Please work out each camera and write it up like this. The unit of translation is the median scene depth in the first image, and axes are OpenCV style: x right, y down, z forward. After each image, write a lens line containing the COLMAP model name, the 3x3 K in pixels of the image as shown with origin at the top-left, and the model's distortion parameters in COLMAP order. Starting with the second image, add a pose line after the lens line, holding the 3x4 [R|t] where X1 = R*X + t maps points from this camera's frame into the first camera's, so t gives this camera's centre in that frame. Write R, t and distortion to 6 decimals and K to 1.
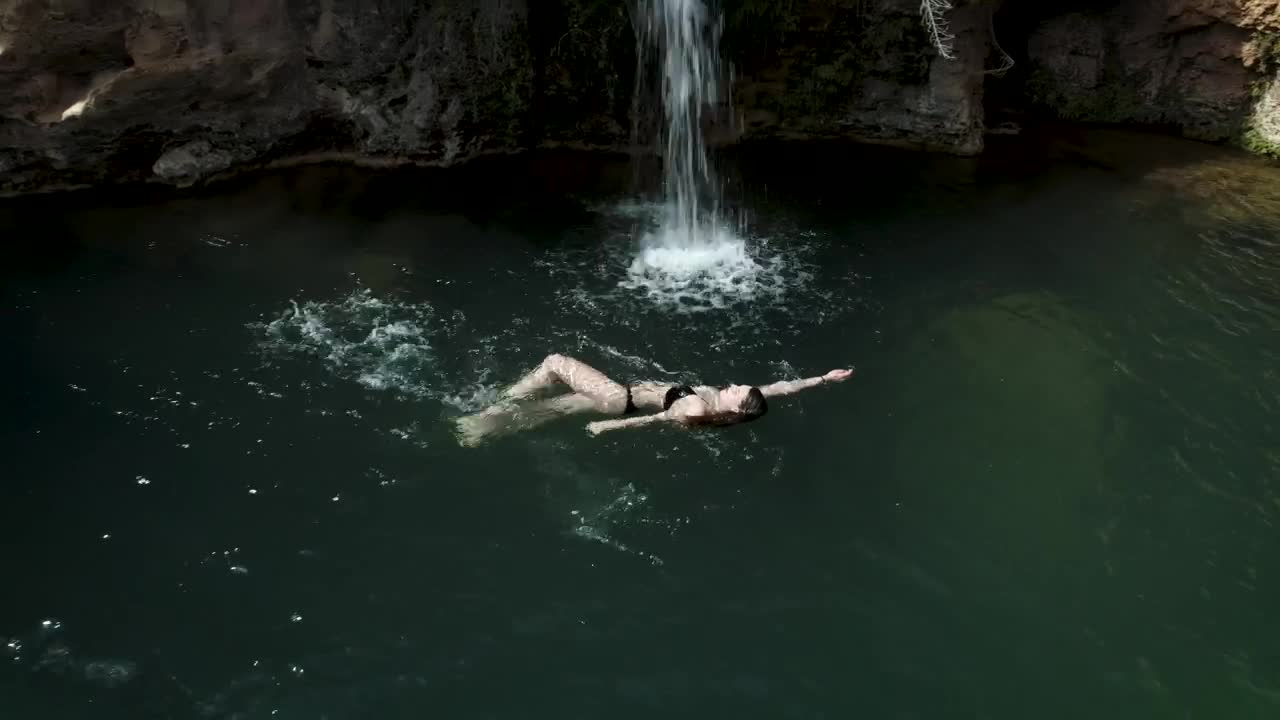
lens RADIAL K [[909.9, 0, 640.0], [0, 909.9, 360.0], [0, 0, 1]] dist [0.001960, 0.003312]
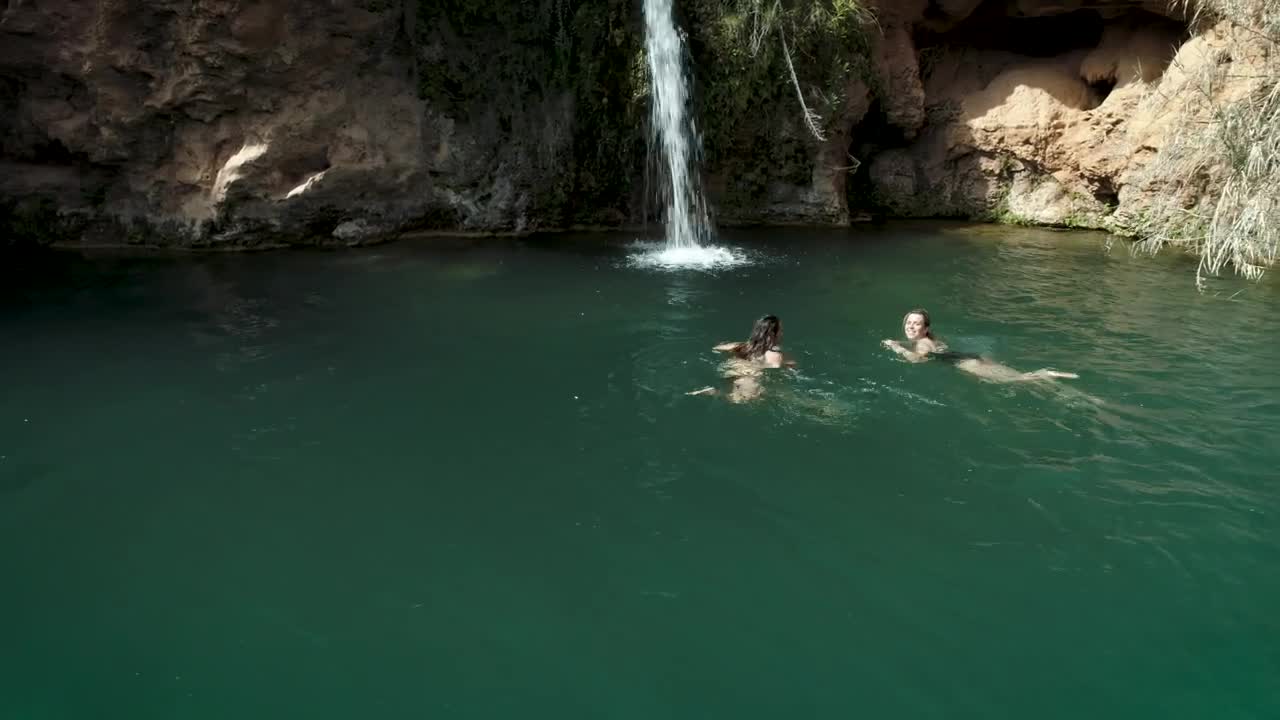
lens RADIAL K [[909.9, 0, 640.0], [0, 909.9, 360.0], [0, 0, 1]] dist [0.001960, 0.003312]
pose [[0.992688, -0.037374, 0.114775, -0.193419], [0.067505, 0.960154, -0.271197, 0.432299], [-0.100066, 0.276962, 0.955656, -0.450656]]
